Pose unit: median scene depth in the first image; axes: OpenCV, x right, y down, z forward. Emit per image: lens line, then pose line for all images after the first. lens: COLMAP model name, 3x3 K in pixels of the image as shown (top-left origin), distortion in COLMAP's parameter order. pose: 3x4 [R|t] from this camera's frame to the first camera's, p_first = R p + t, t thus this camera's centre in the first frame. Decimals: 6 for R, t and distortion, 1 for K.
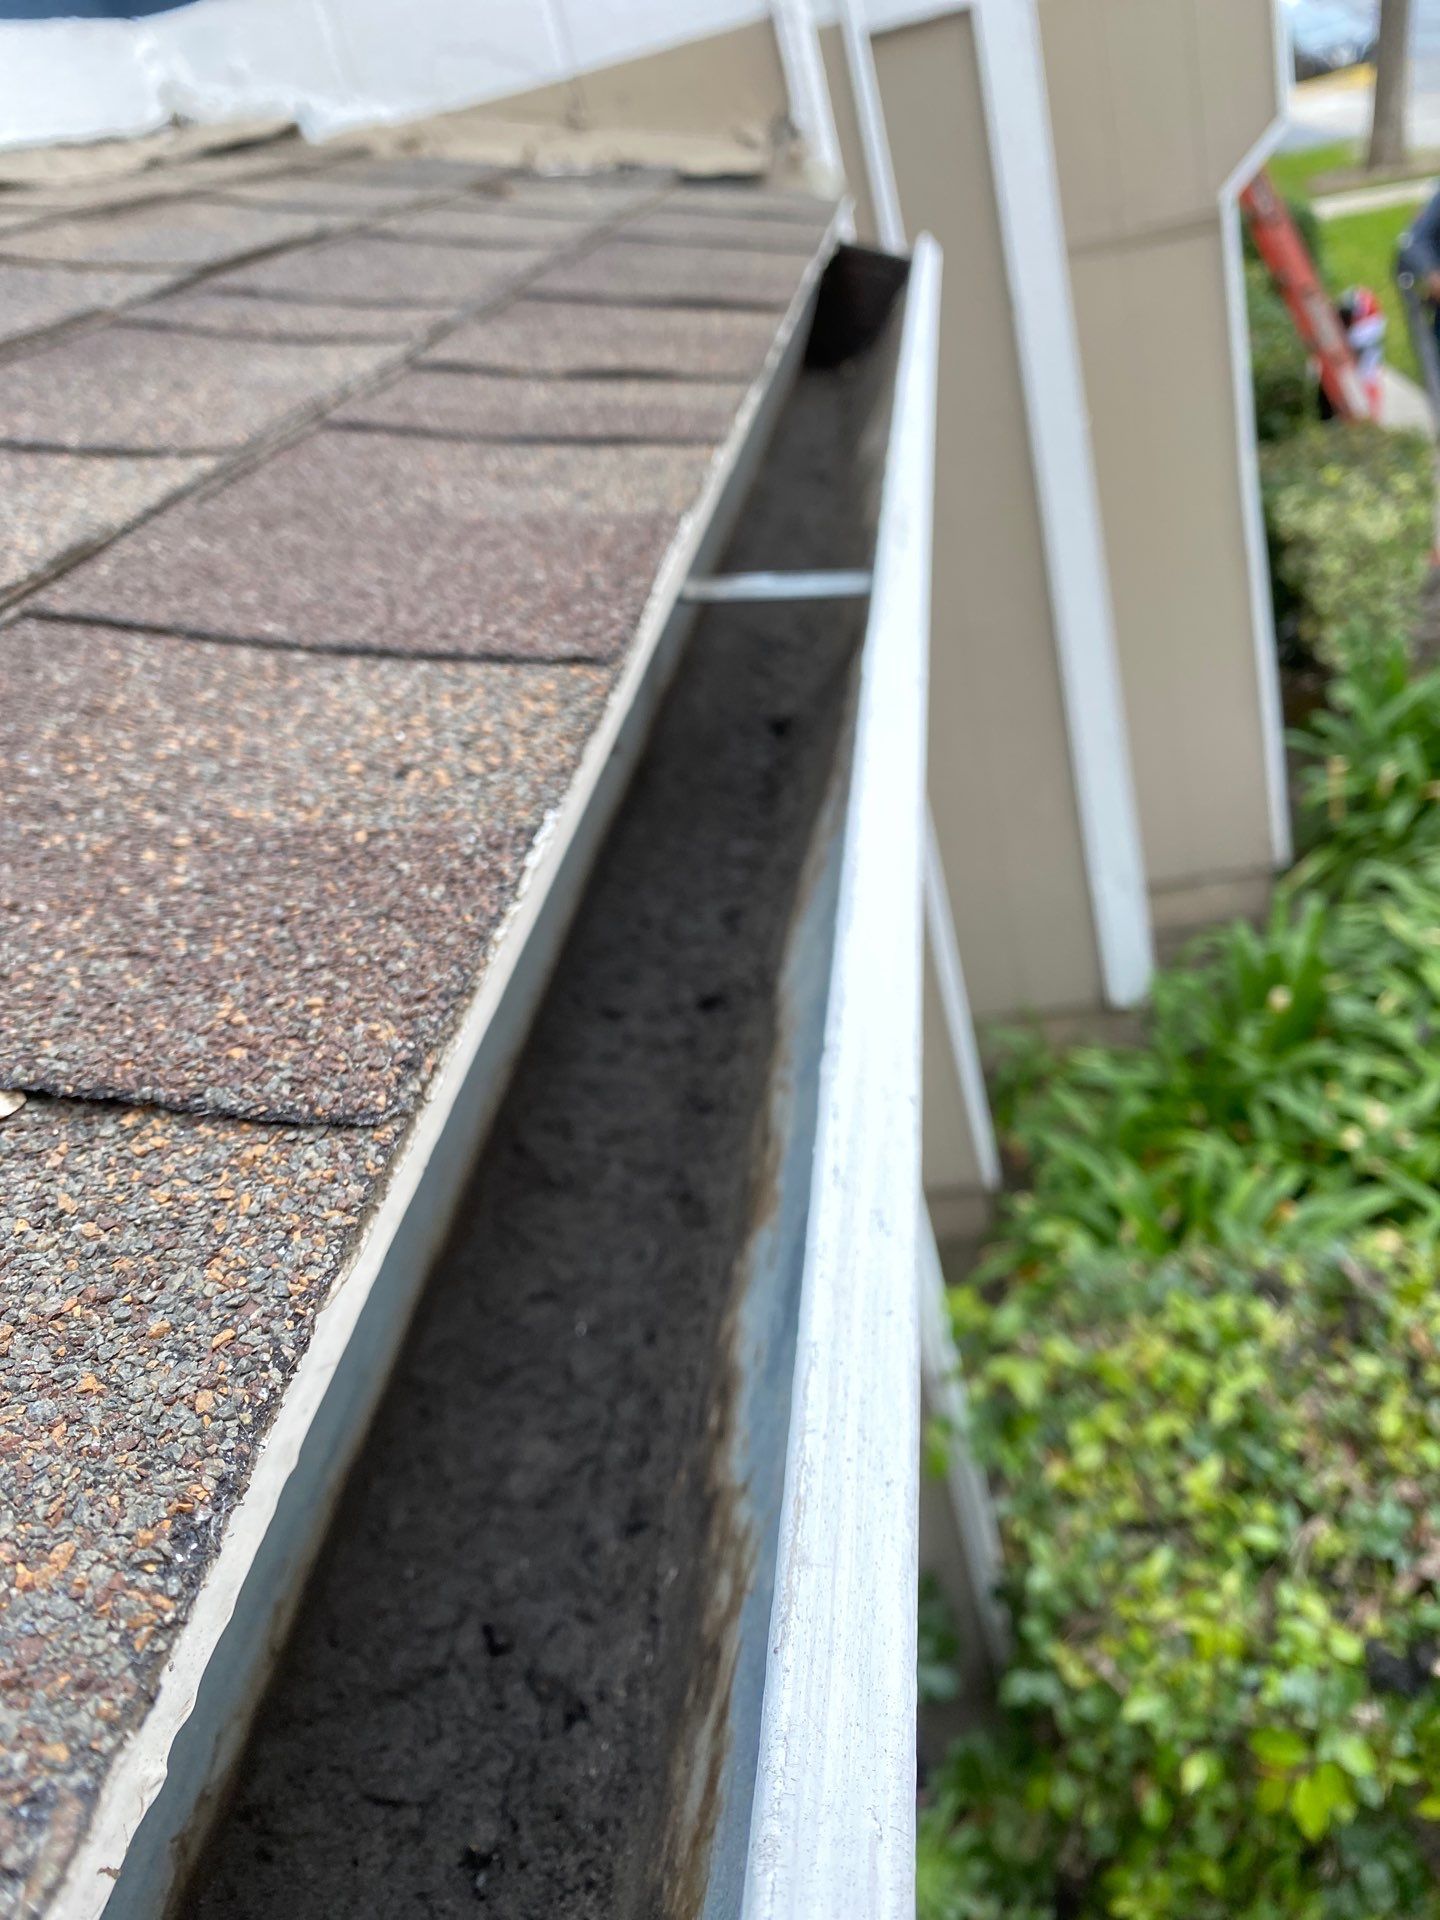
lens RADIAL K [[1581.0, 0, 720.0], [0, 1581.0, 960.0], [0, 0, 1]] dist [-0.012227, -0.006192]
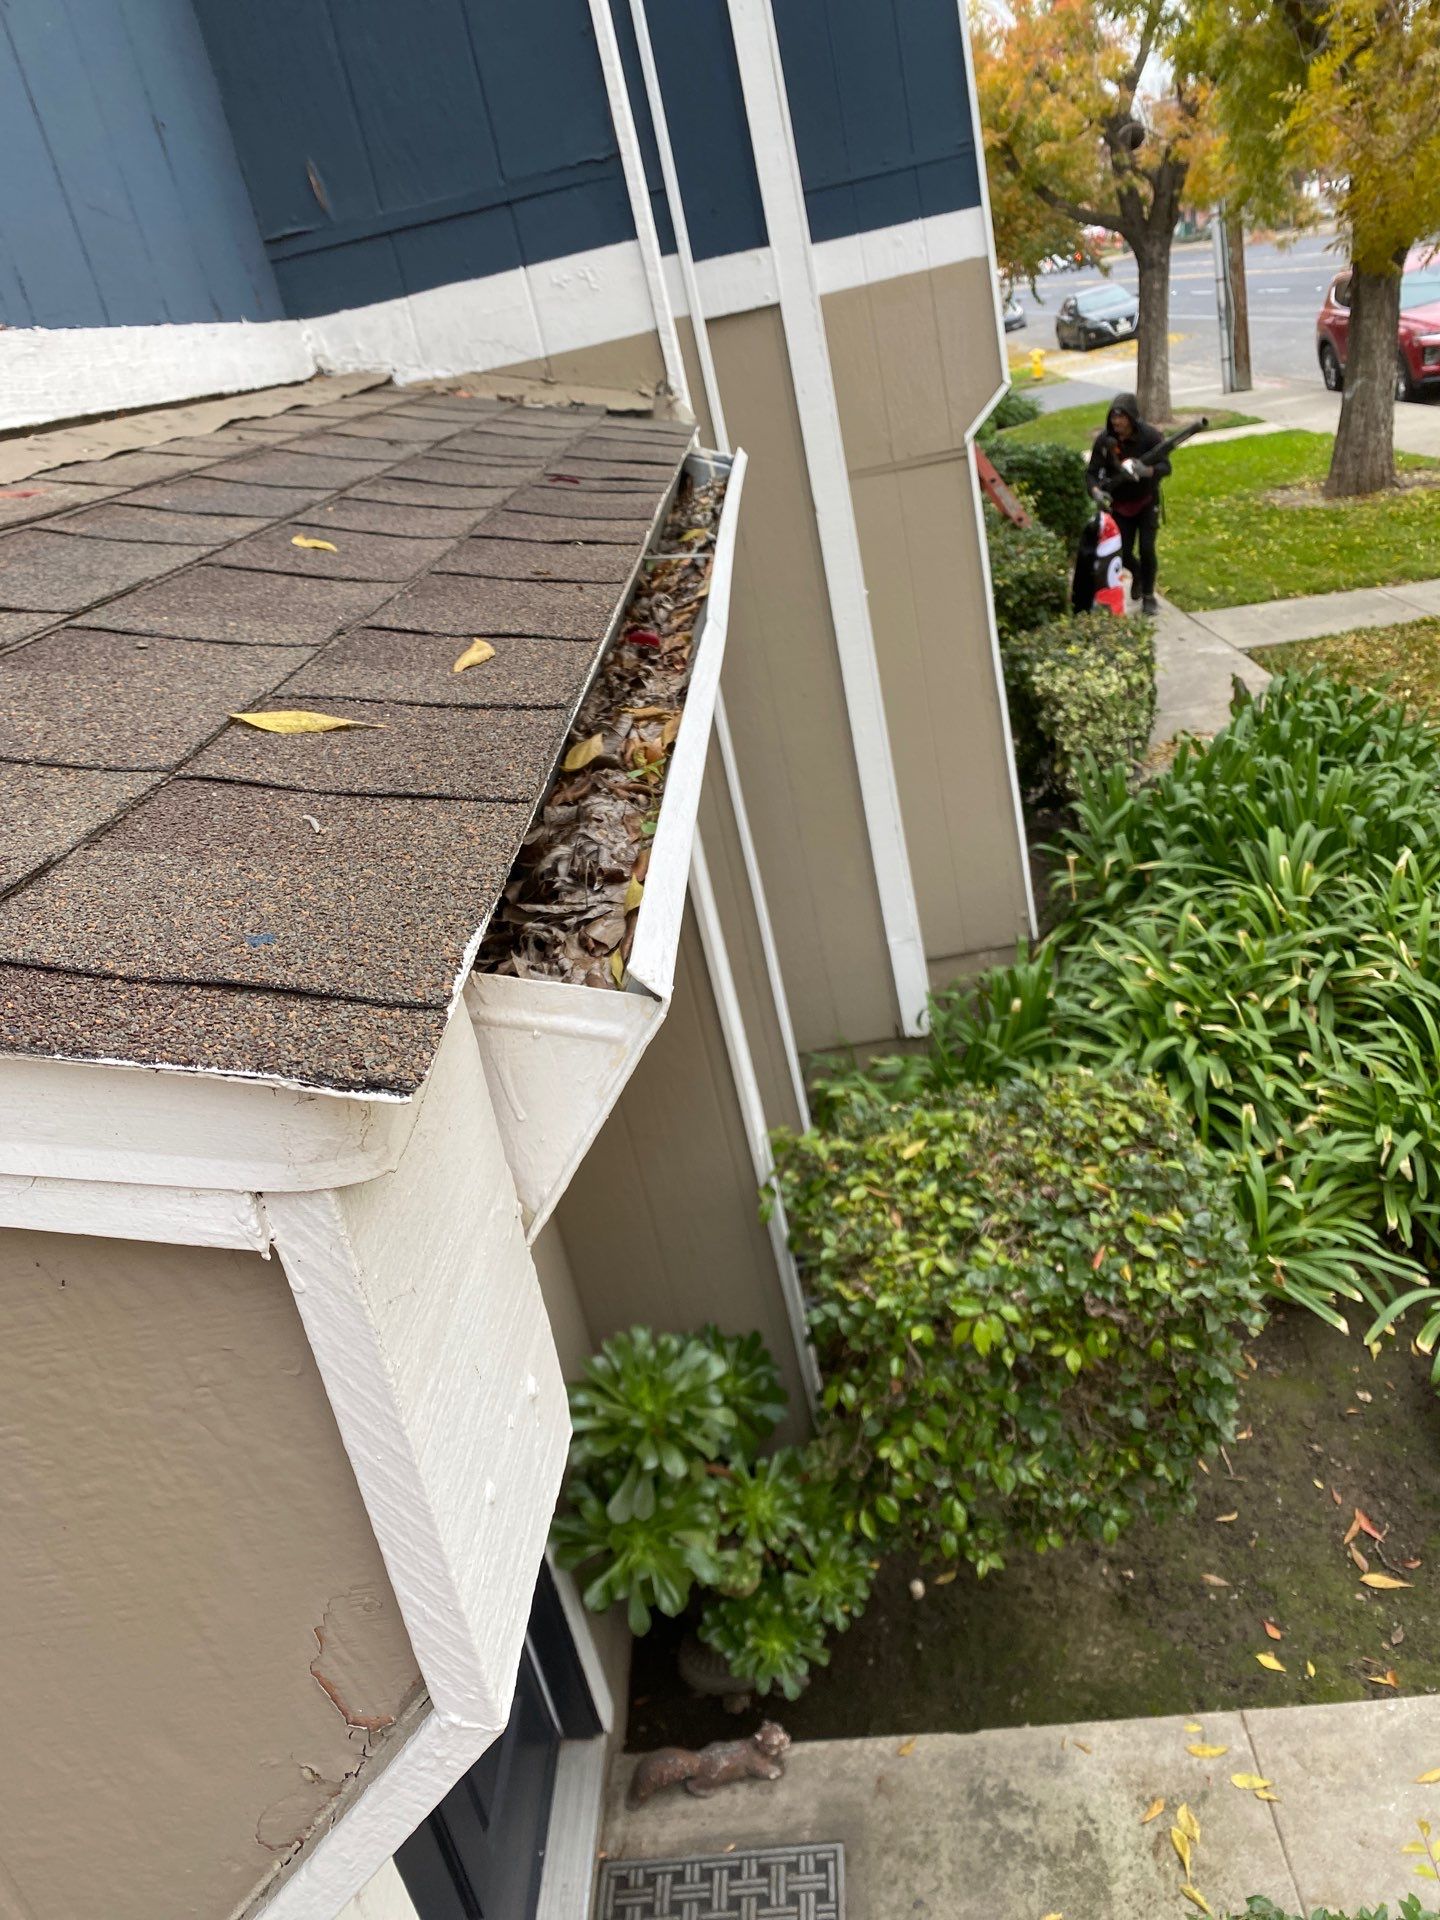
lens RADIAL K [[1470.5, 0, 720.0], [0, 1470.5, 960.0], [0, 0, 1]] dist [-0.000779, -0.000827]
pose [[0.995262, -0.006959, 0.096978, -0.049351], [0.017105, 0.994410, -0.104189, 0.251870], [-0.095711, 0.105354, 0.989818, -0.505315]]
